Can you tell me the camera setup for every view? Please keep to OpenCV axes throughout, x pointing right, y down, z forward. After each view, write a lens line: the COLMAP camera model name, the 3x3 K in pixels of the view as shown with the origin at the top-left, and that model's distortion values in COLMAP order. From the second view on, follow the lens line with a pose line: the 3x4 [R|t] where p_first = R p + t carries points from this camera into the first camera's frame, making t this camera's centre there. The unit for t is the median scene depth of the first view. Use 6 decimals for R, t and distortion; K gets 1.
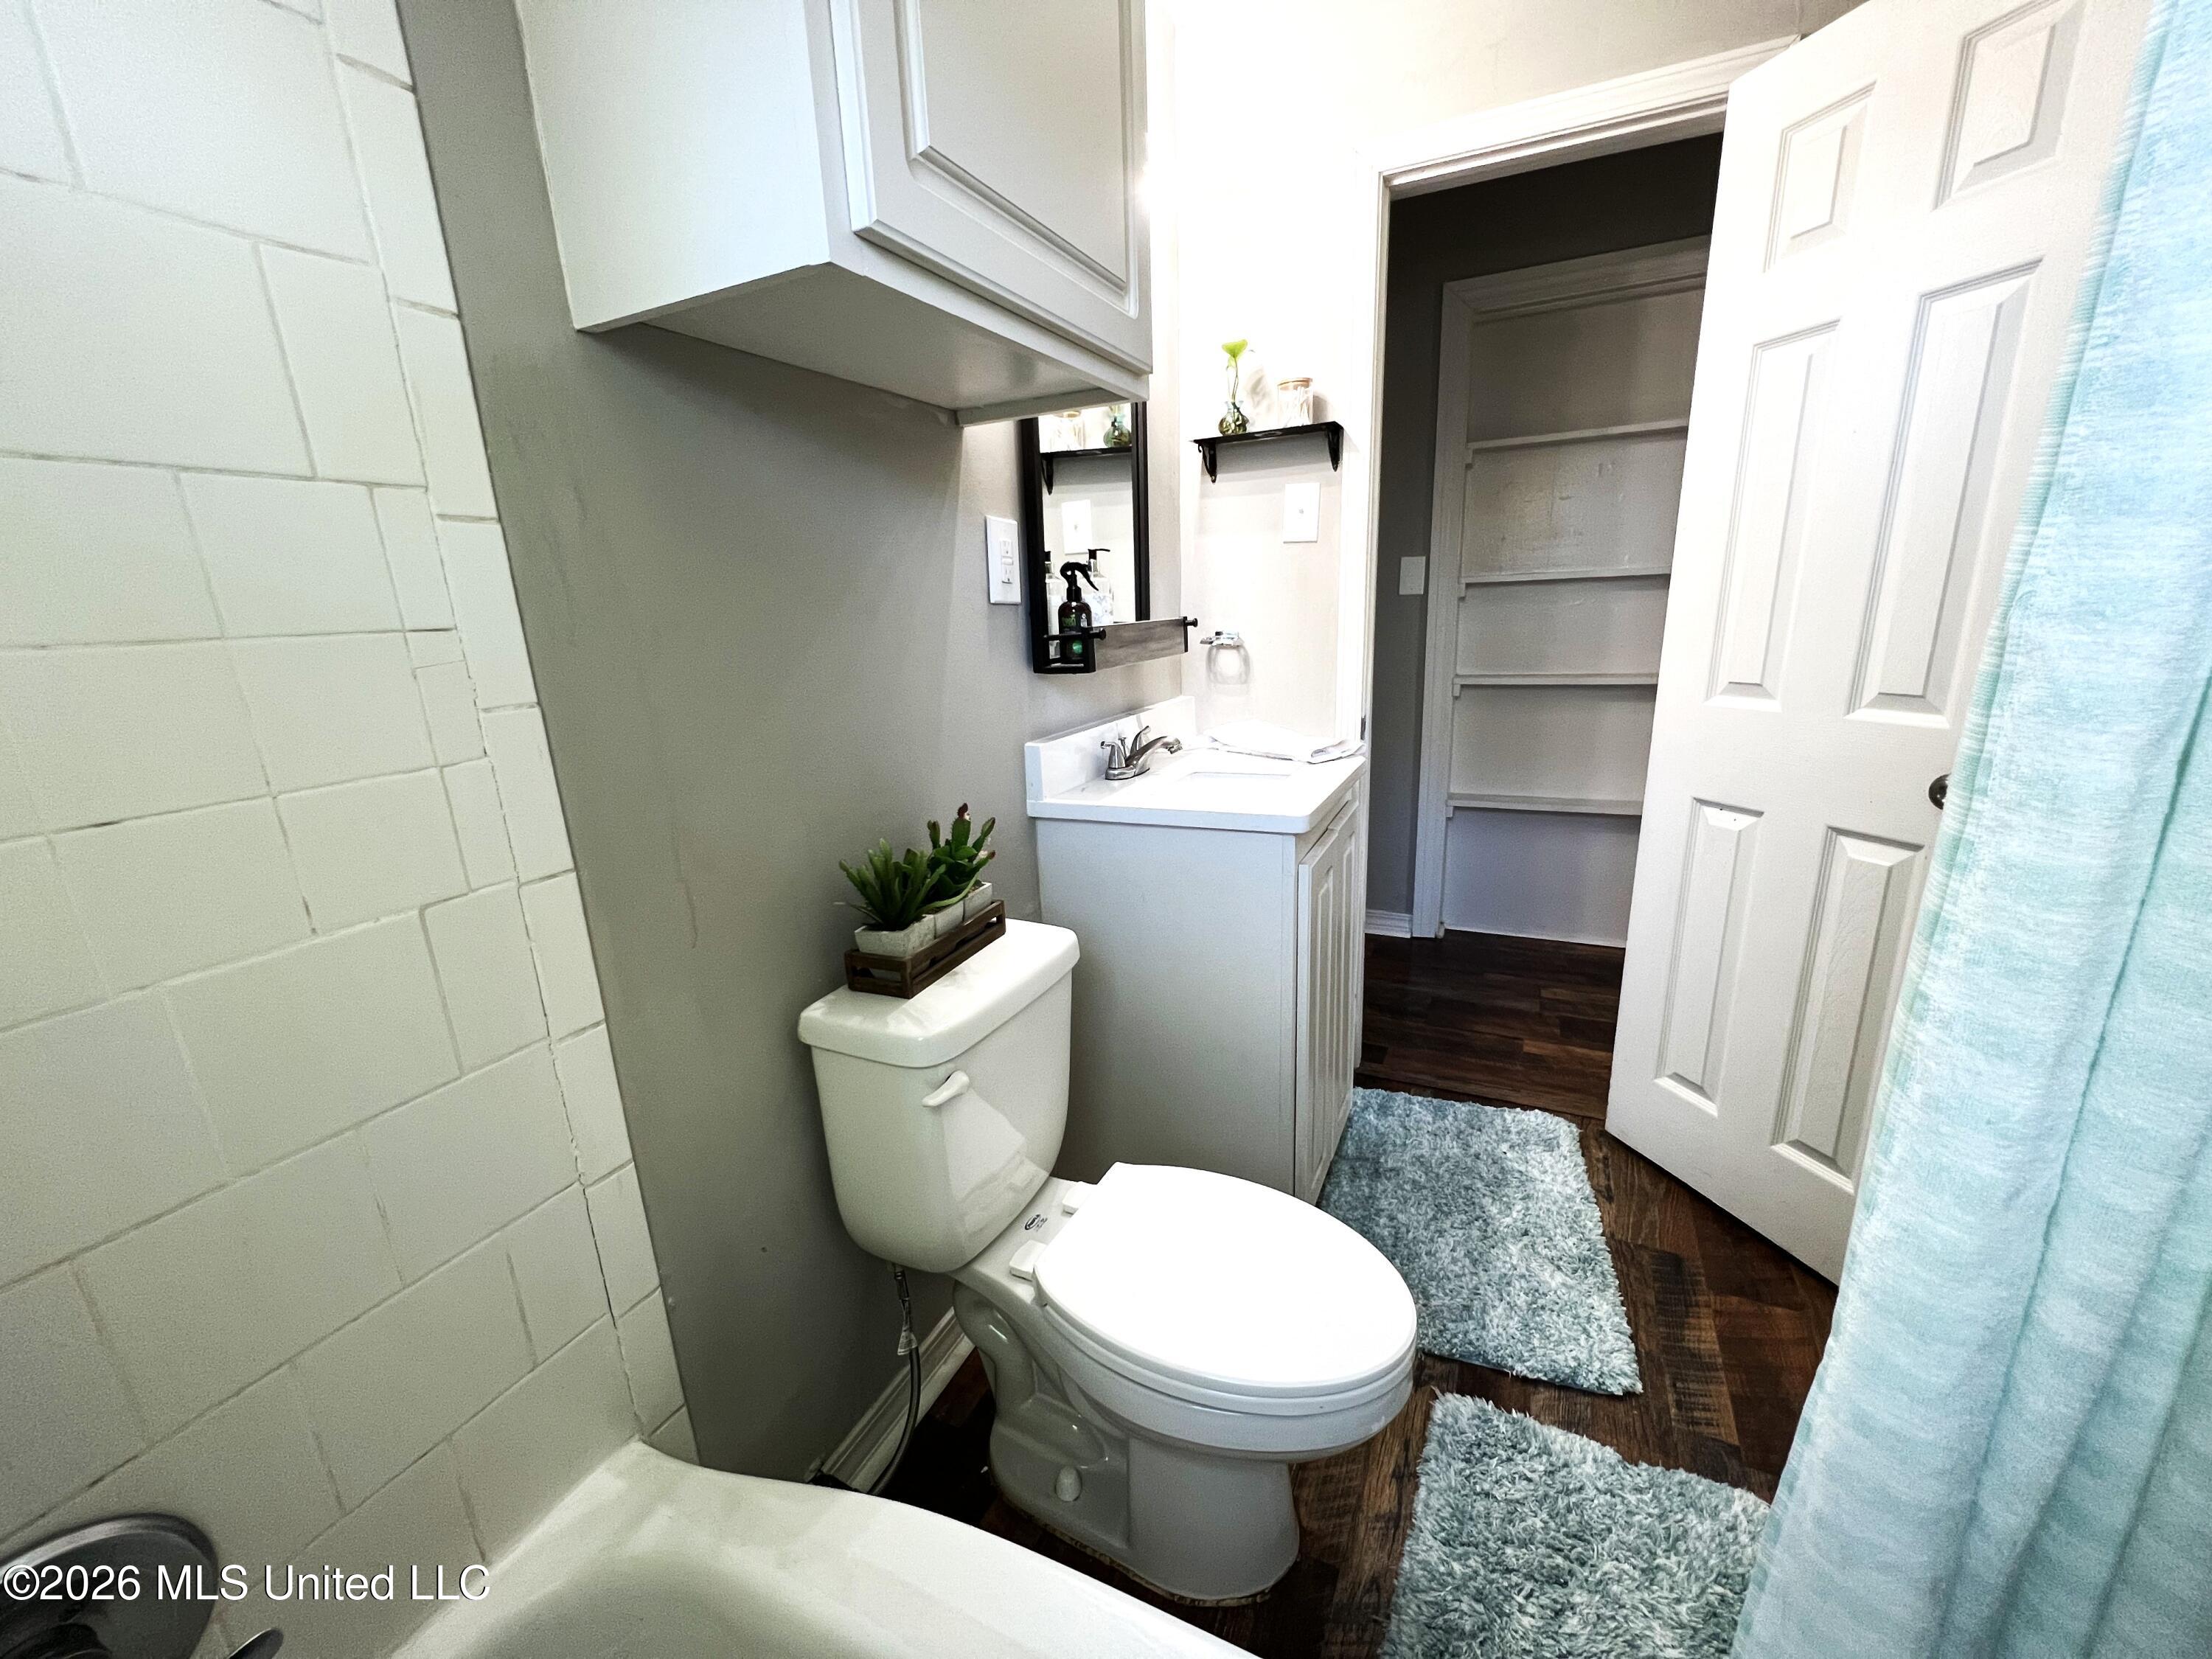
lens RADIAL K [[884.7, 0, 1101.9], [0, 884.7, 833.9], [0, 0, 1]] dist [-0.000455, 0.000096]
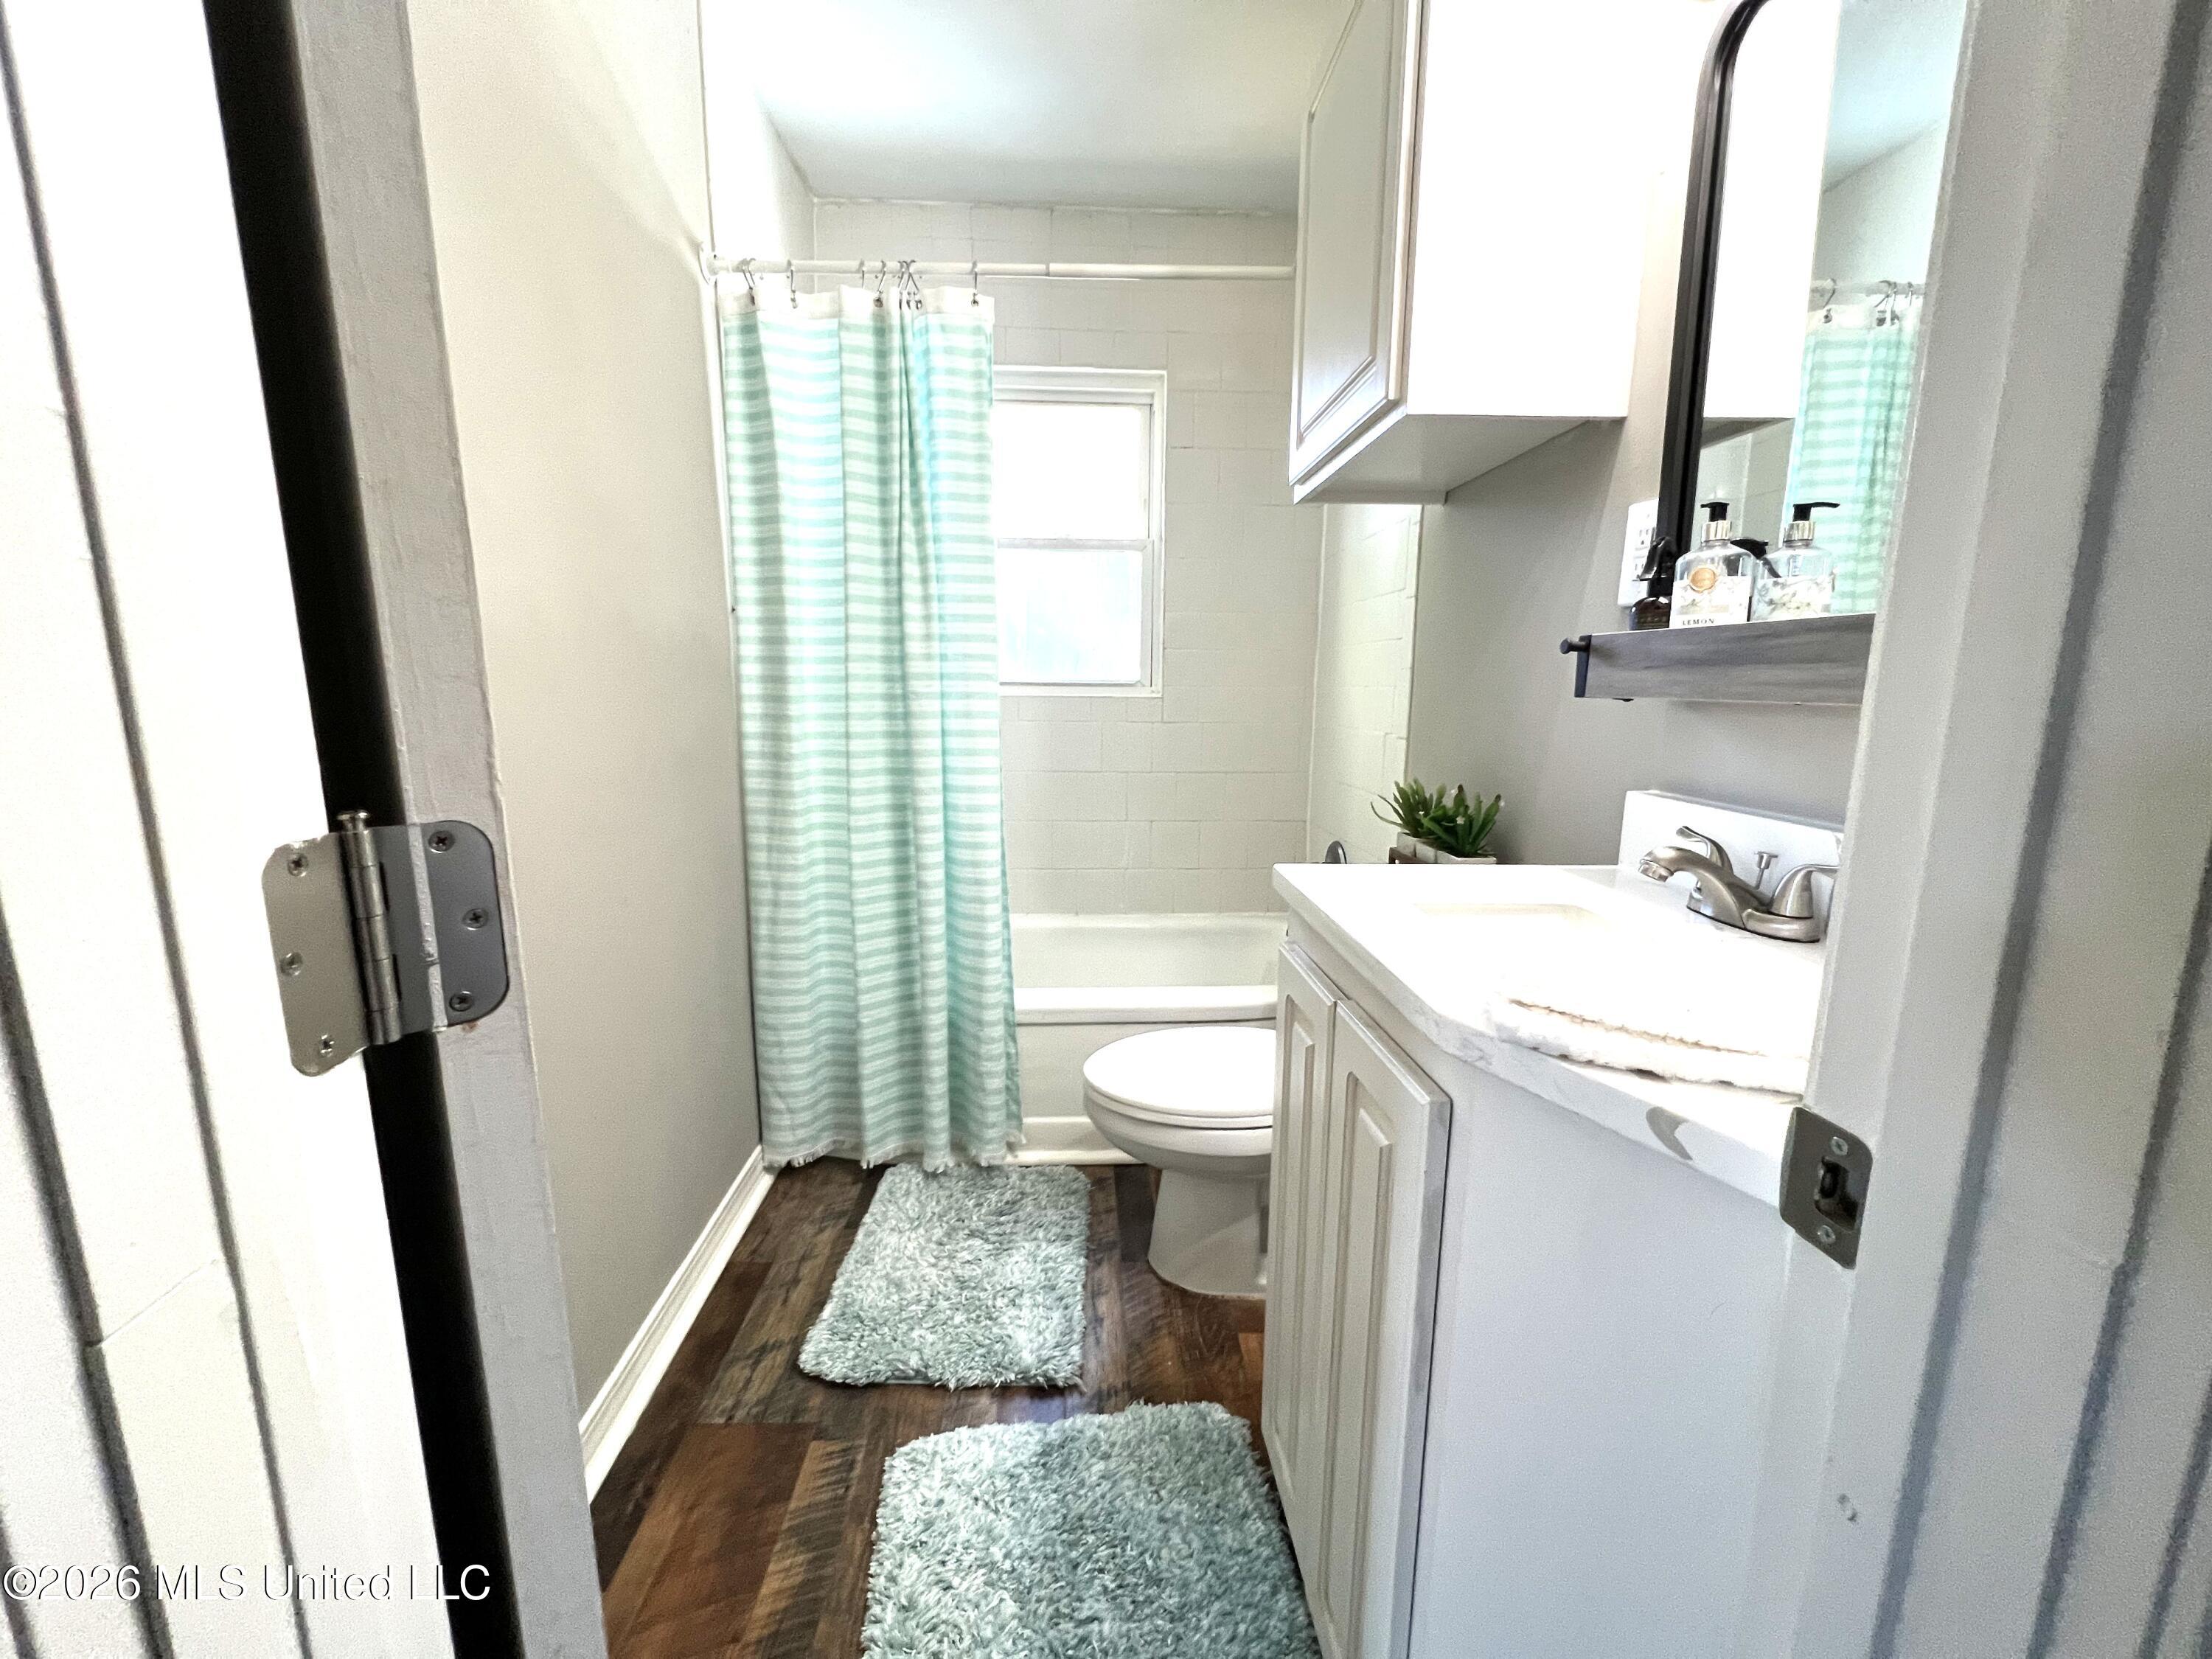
lens RADIAL K [[884.7, 0, 1099.4], [0, 884.7, 832.9], [0, 0, 1]] dist [-0.000455, 0.000096]
pose [[-0.879369, 0.115820, -0.461839, 0.837668], [-0.094131, 0.908533, 0.407072, -0.409547], [0.466743, 0.401440, -0.788034, 1.721613]]
